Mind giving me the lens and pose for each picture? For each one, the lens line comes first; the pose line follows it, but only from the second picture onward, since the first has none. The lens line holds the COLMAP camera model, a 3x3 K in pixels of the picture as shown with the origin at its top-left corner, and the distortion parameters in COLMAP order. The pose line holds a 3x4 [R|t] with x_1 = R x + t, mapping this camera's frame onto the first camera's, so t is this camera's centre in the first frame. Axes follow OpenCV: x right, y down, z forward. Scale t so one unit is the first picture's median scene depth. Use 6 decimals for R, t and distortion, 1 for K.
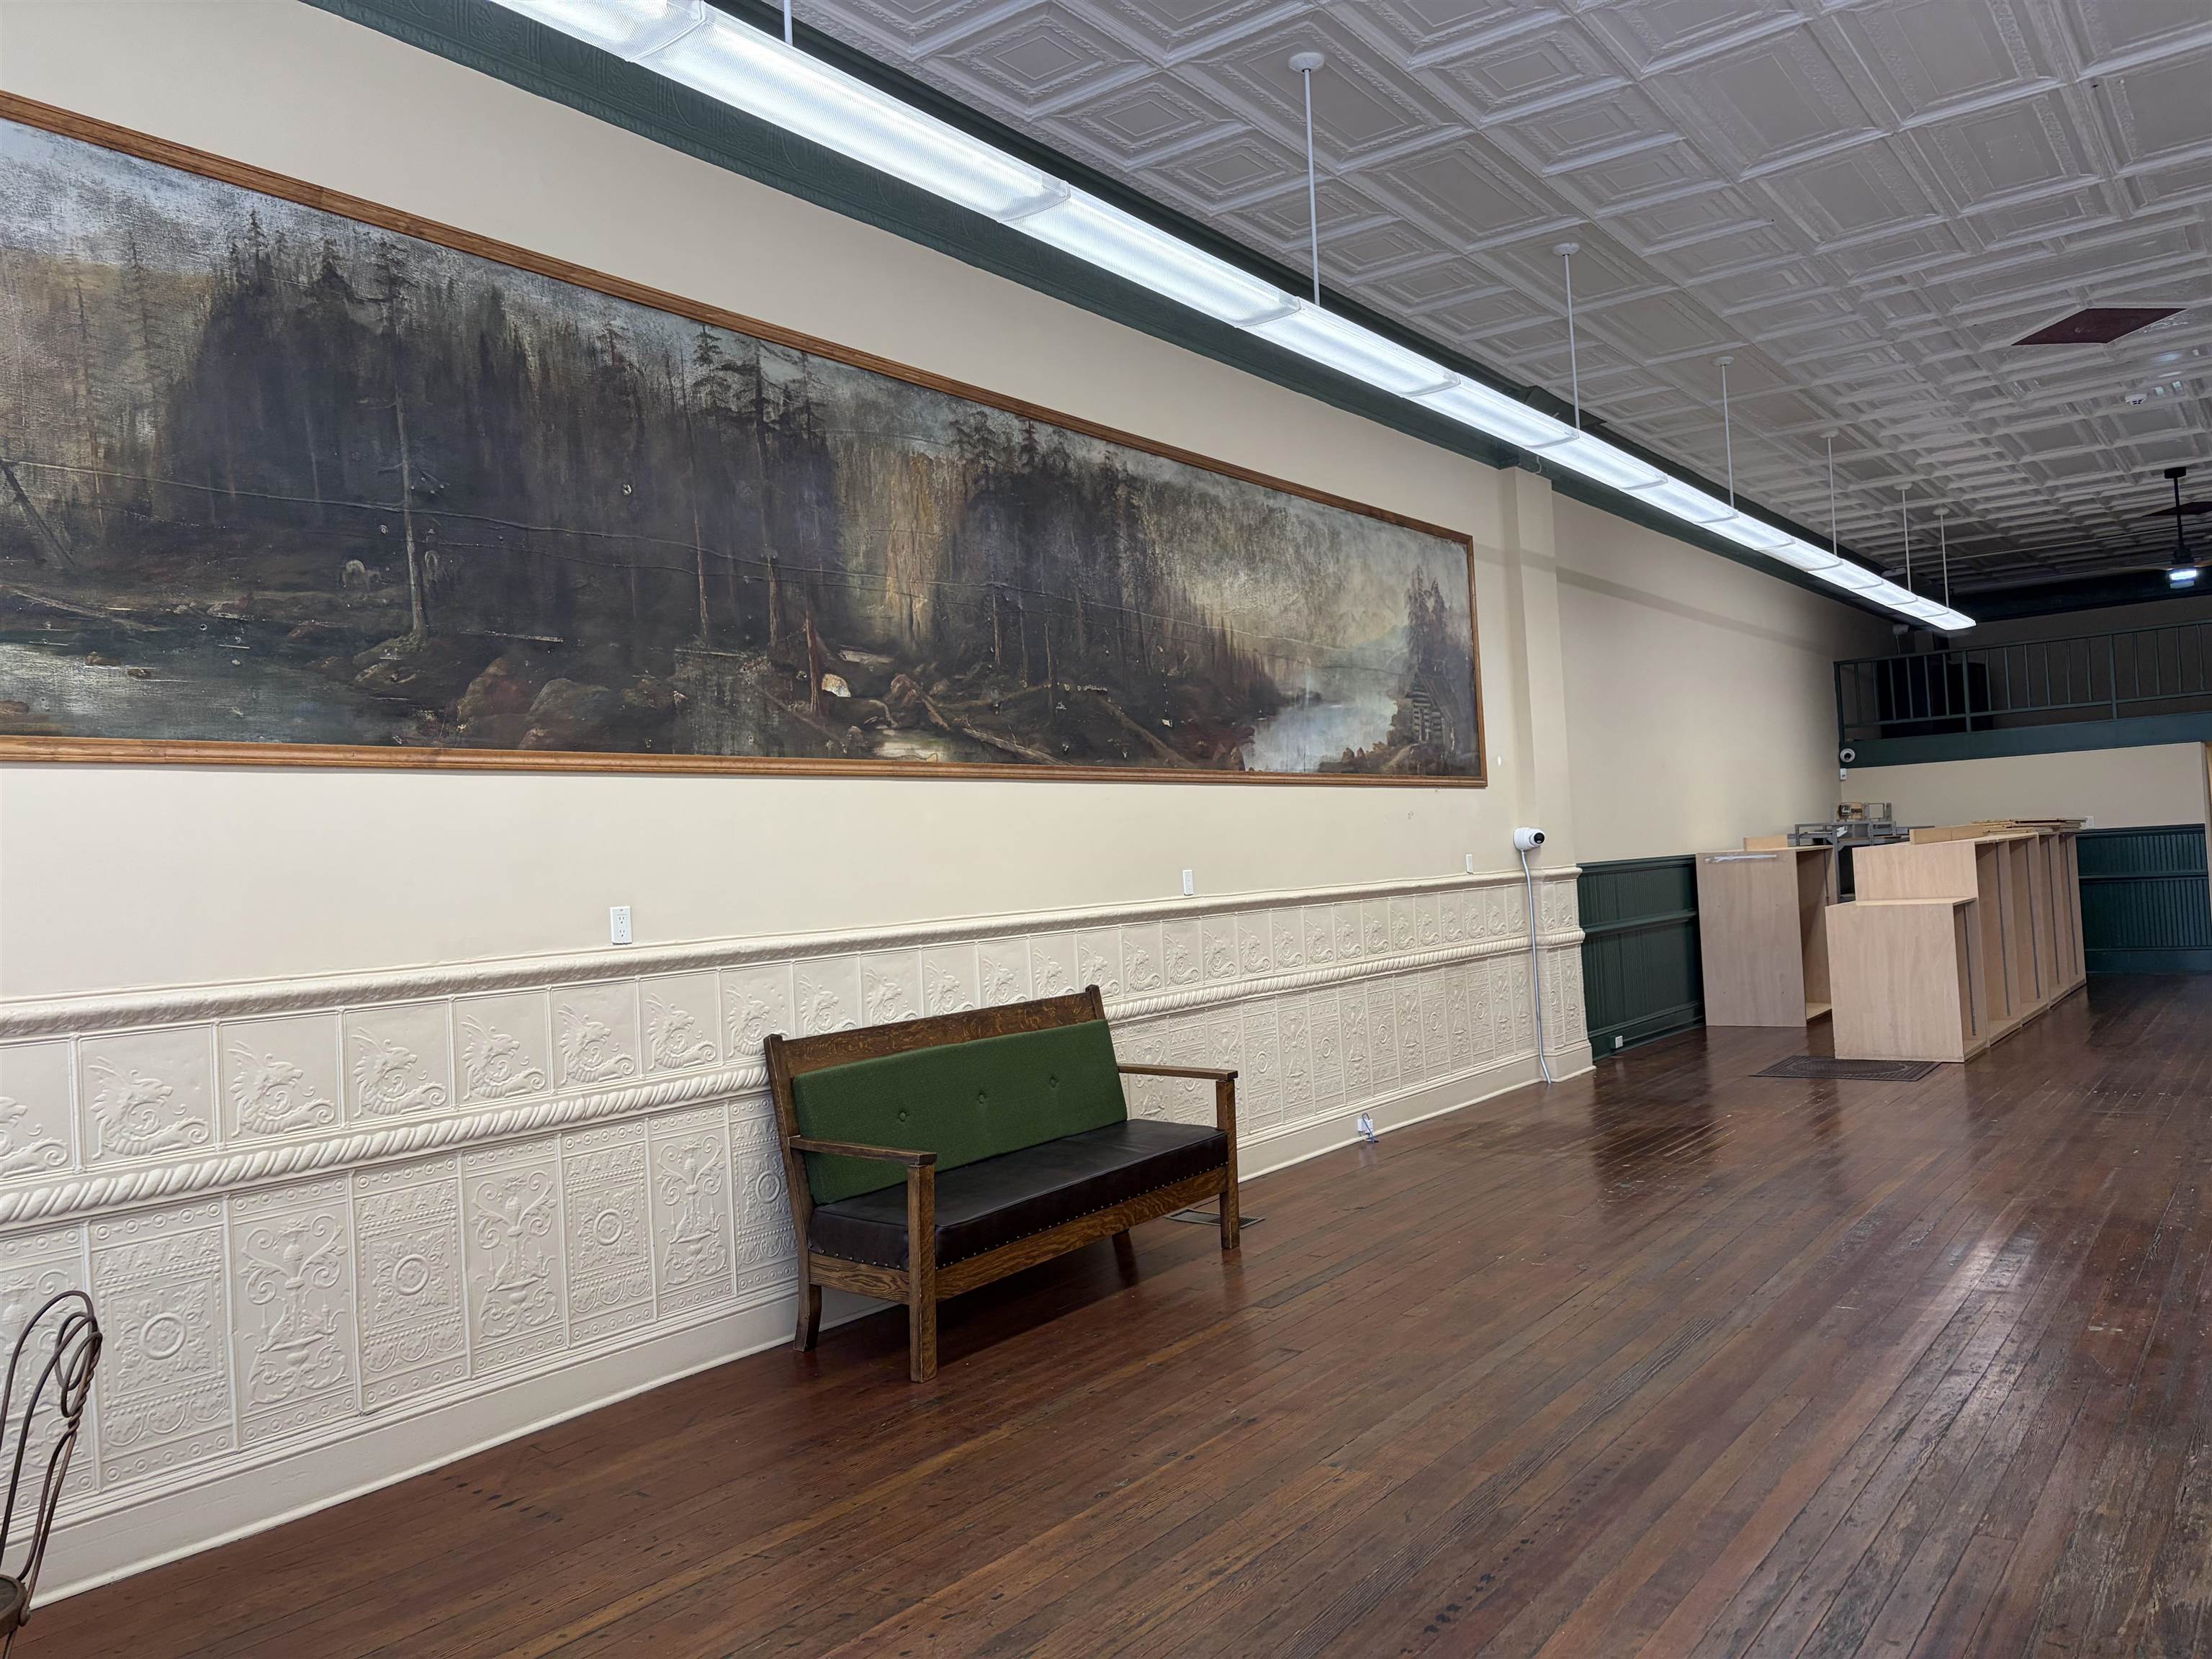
lens RADIAL K [[1669.8, 0, 1164.7], [0, 1669.8, 816.6], [0, 0, 1]] dist [0.117806, -0.097310]
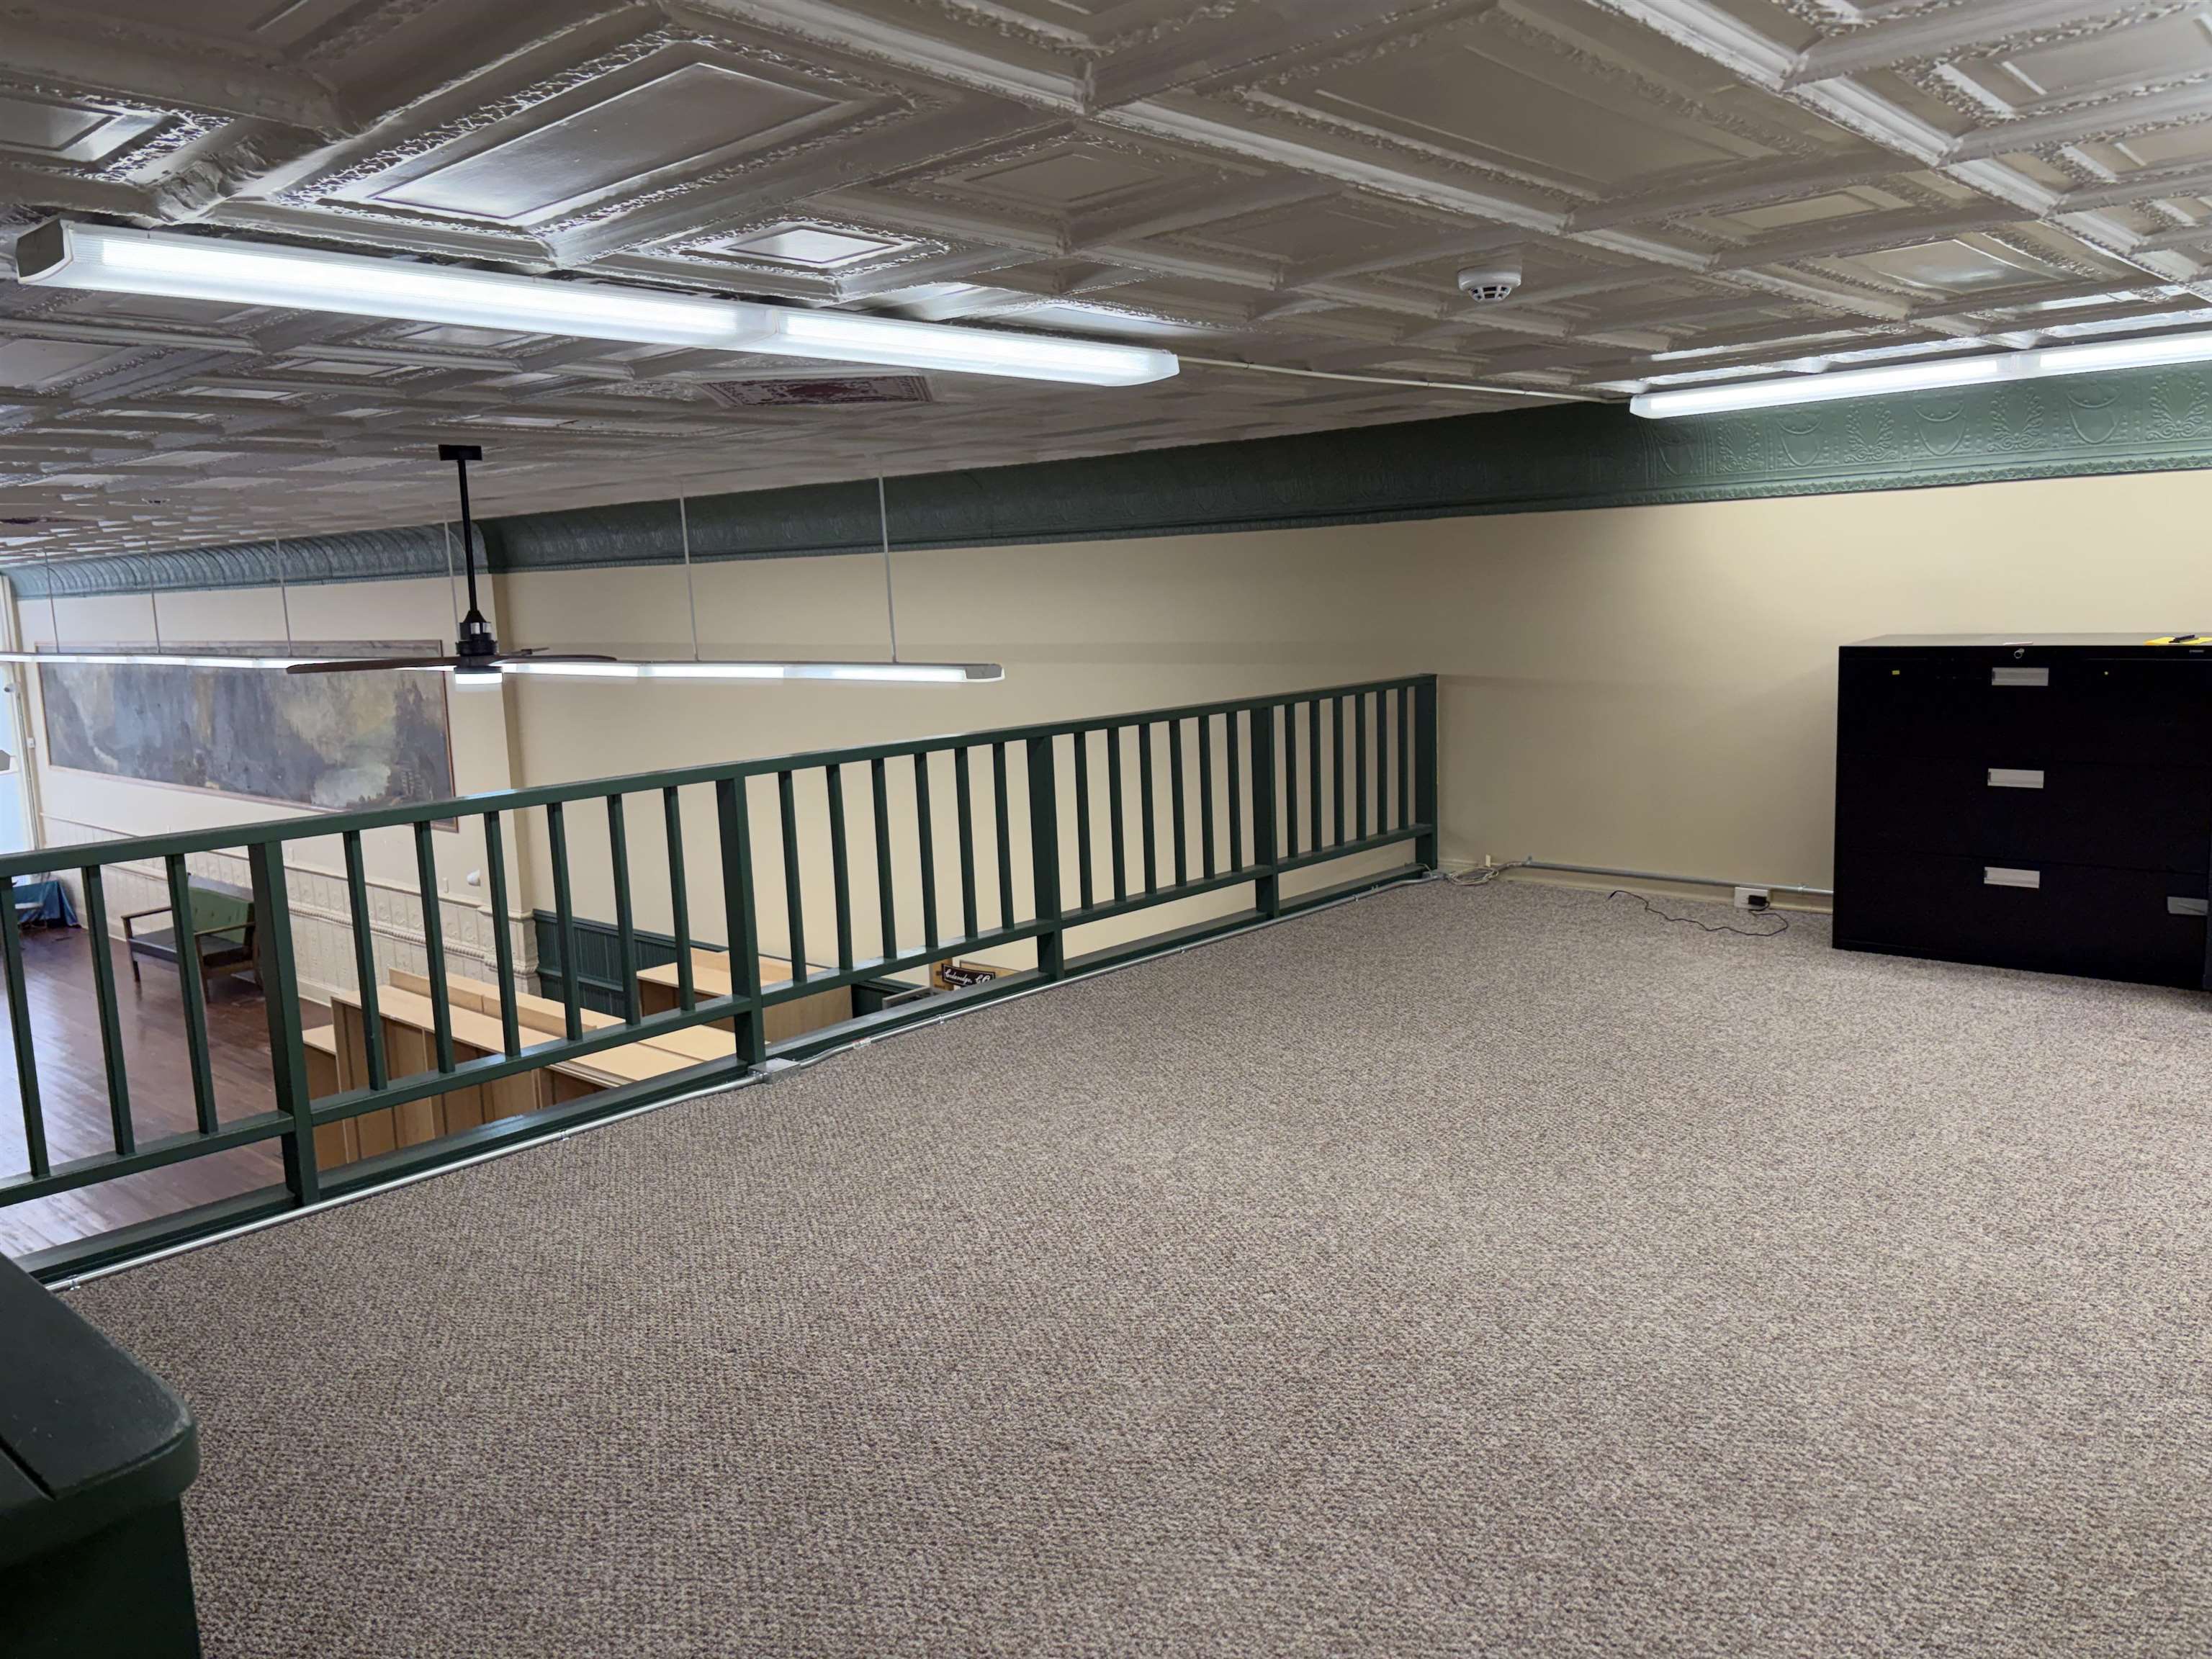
lens RADIAL K [[1663.3, 0, 1106.0], [0, 1663.3, 829.5], [0, 0, 1]] dist [0.061552, -0.046437]
pose [[-0.118726, 0.205479, -0.971433, 1.702325], [0.073481, 0.977489, 0.197779, -0.293113], [0.990204, -0.047901, -0.131152, 2.023024]]
